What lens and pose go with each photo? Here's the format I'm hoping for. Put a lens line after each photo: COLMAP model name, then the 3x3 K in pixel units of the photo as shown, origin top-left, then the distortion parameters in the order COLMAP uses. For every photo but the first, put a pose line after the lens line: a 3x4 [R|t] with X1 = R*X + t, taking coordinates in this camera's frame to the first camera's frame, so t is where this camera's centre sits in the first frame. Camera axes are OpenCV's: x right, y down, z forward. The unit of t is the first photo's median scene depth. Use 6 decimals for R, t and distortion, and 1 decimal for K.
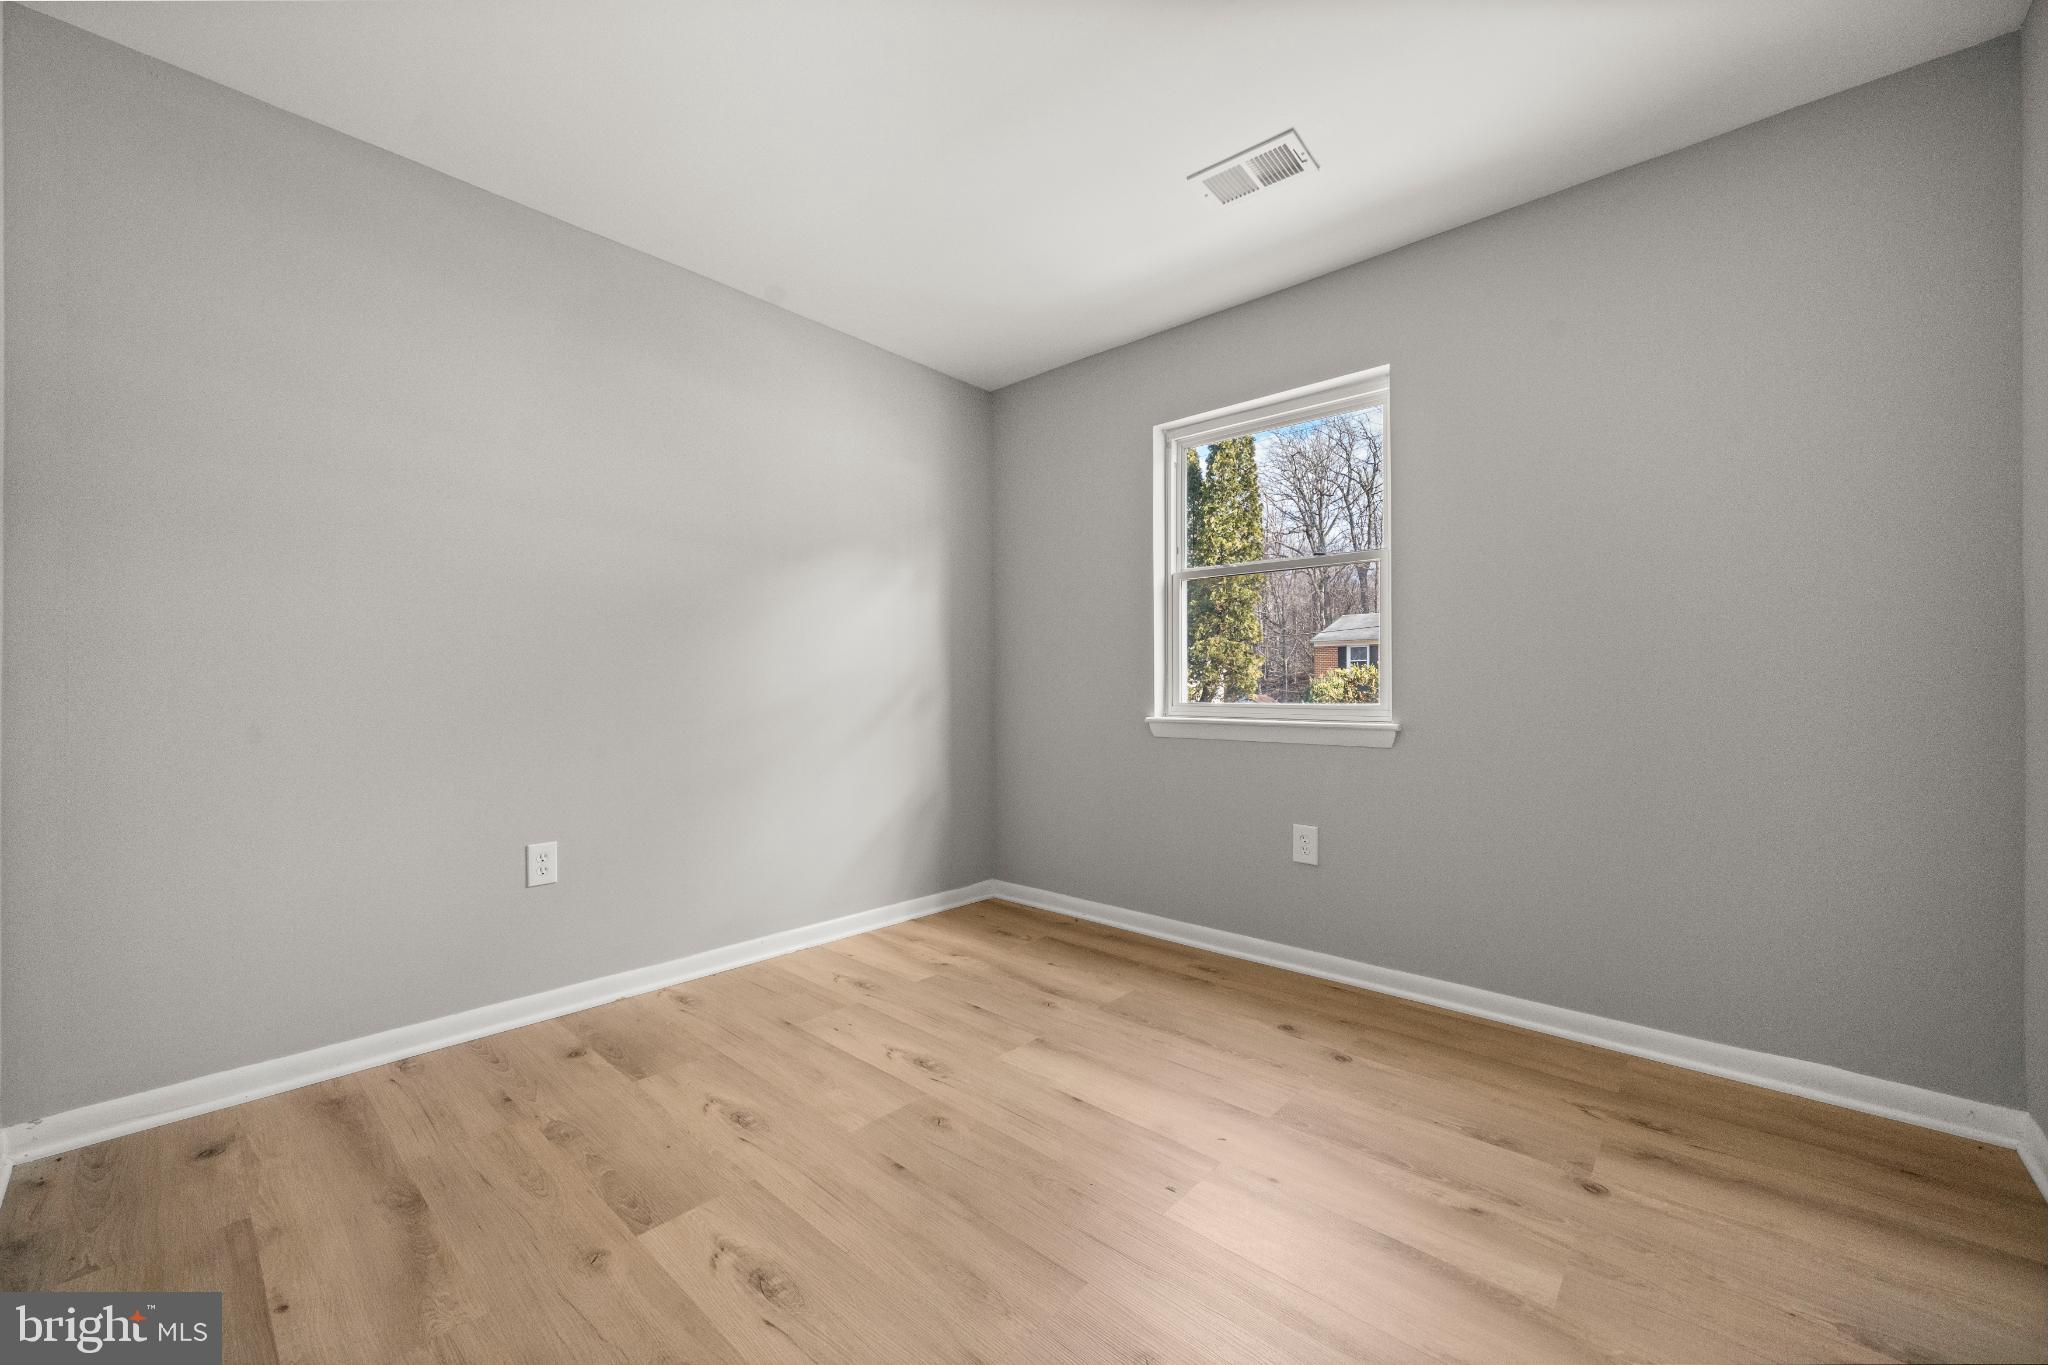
lens RADIAL K [[788.5, 0, 1024.0], [0, 788.5, 682.5], [0, 0, 1]] dist [0.000200, 0.000042]
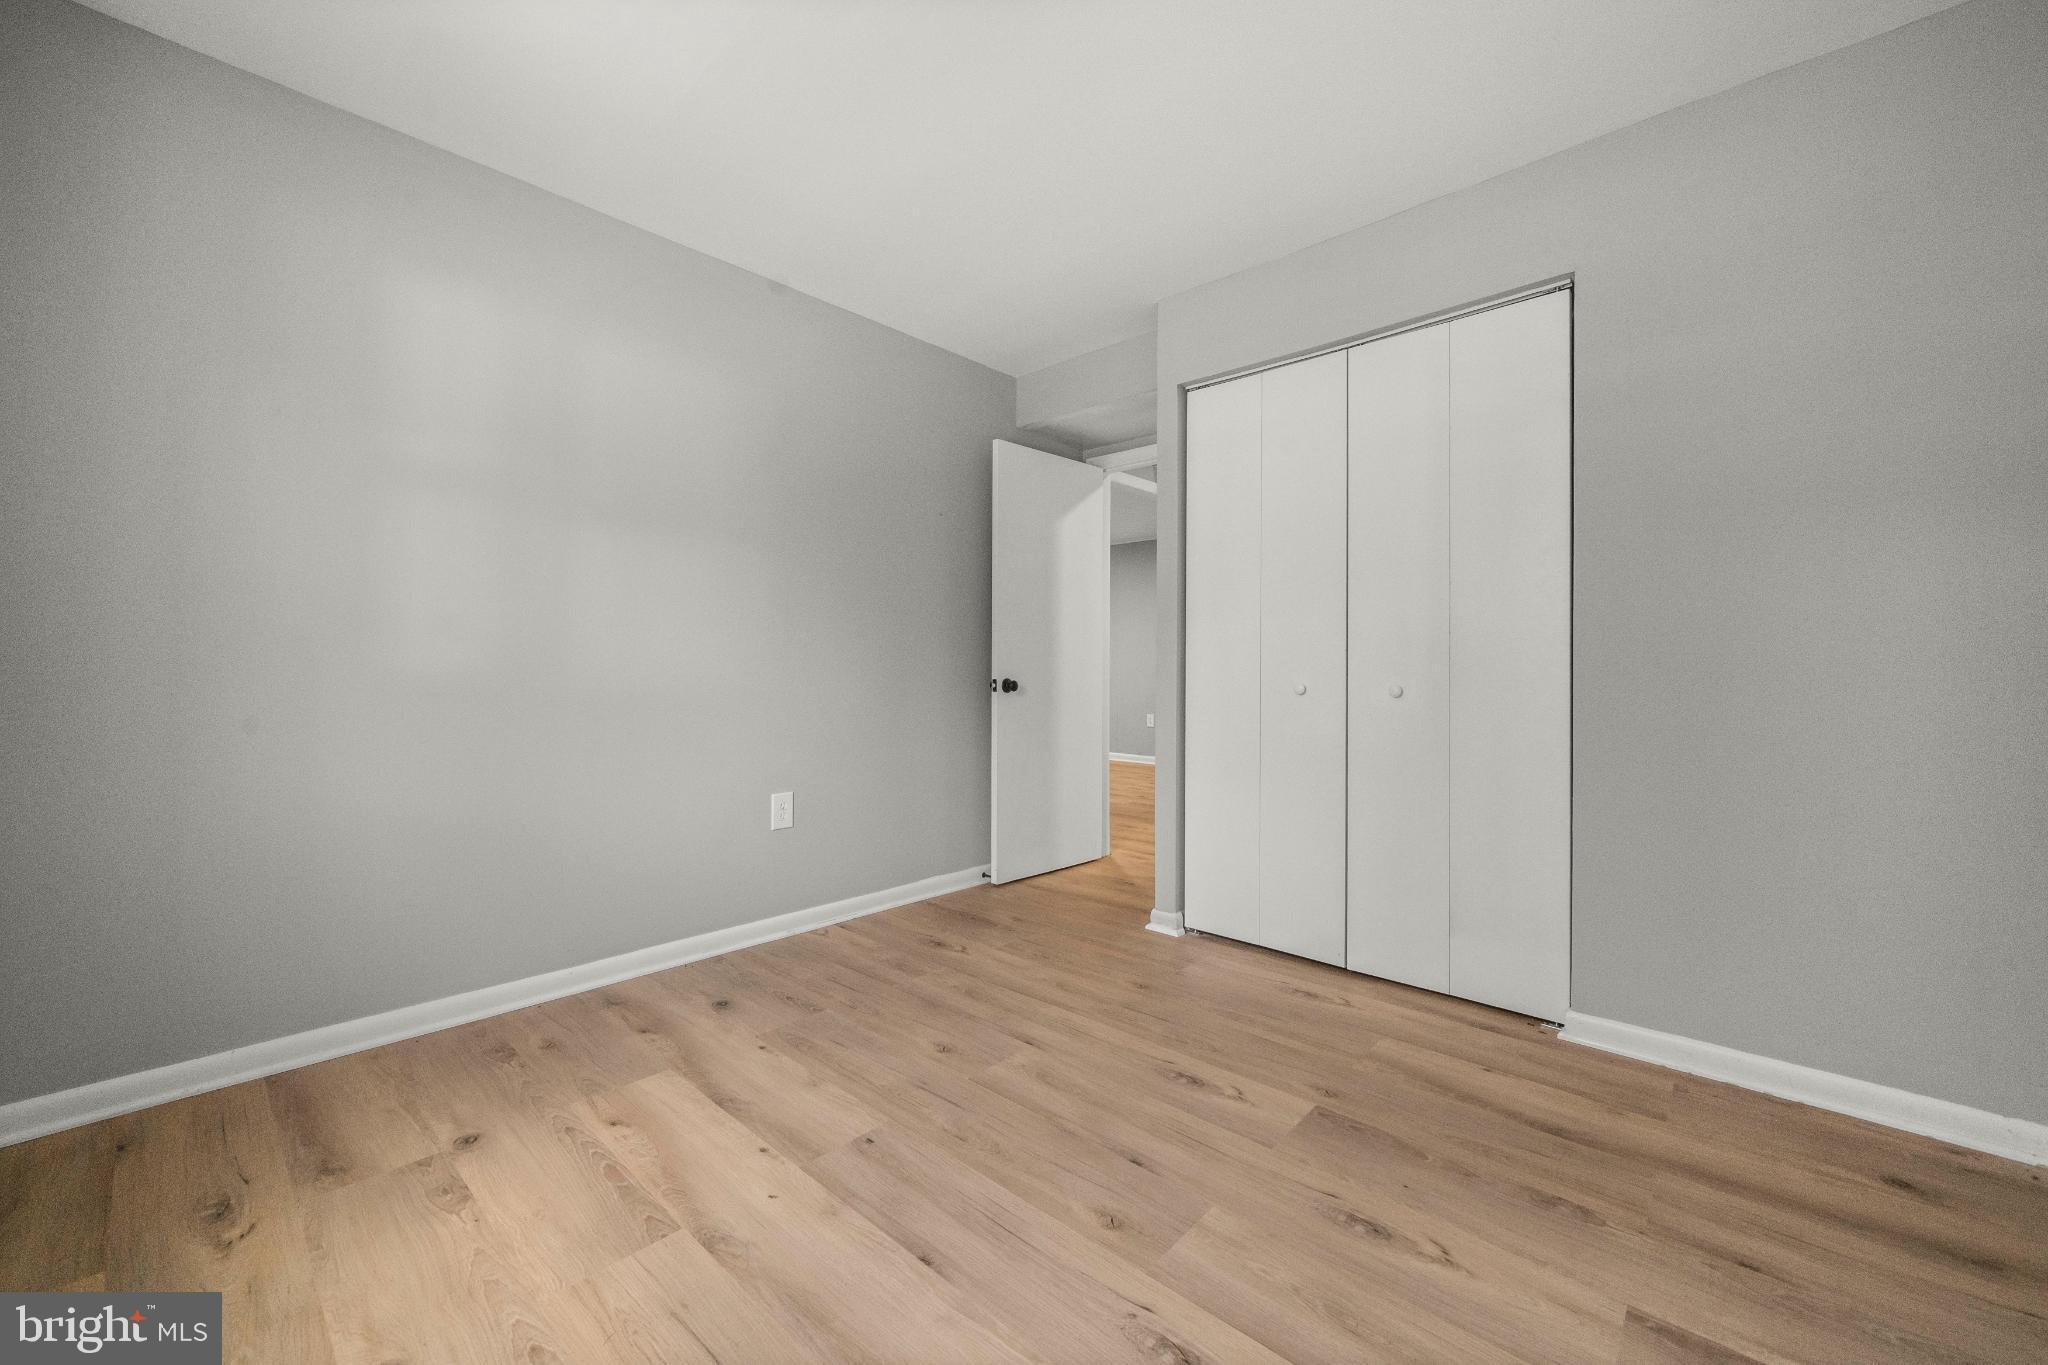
lens RADIAL K [[788.5, 0, 1024.0], [0, 788.5, 682.5], [0, 0, 1]] dist [0.000200, 0.000042]
pose [[-0.999946, -0.006273, 0.008287, -0.024659], [-0.006232, 0.999968, 0.004980, 0.019217], [-0.008318, 0.004928, -0.999953, 1.934381]]
